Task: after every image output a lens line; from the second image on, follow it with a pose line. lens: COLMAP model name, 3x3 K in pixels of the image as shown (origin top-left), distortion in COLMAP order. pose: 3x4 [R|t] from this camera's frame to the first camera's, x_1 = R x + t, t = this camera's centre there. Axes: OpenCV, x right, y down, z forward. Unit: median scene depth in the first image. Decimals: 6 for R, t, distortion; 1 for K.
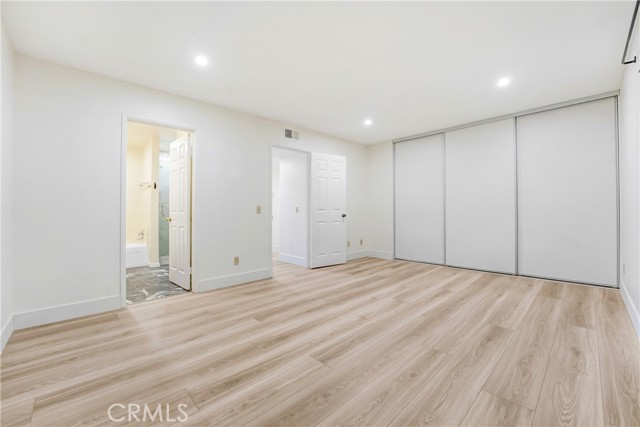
lens RADIAL K [[266.4, 0, 321.5], [0, 266.4, 209.3], [0, 0, 1]] dist [-0.015004, 0.002315]
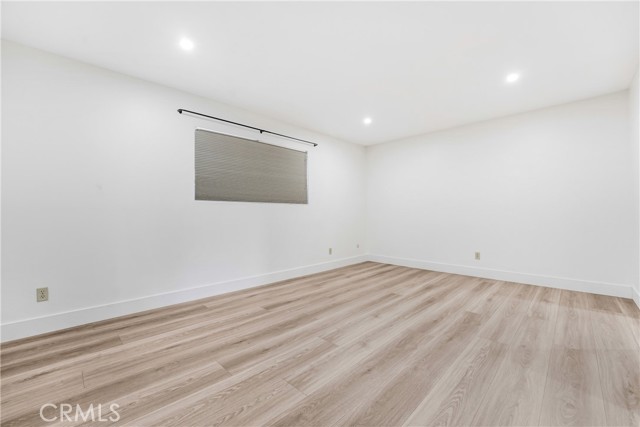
lens RADIAL K [[266.4, 0, 319.7], [0, 266.4, 213.8], [0, 0, 1]] dist [-0.015004, 0.002315]
pose [[-0.999734, 0.017901, -0.014561, 0.383900], [0.018116, 0.999727, -0.014729, 0.015394], [0.014293, -0.014989, -0.999786, 2.037186]]
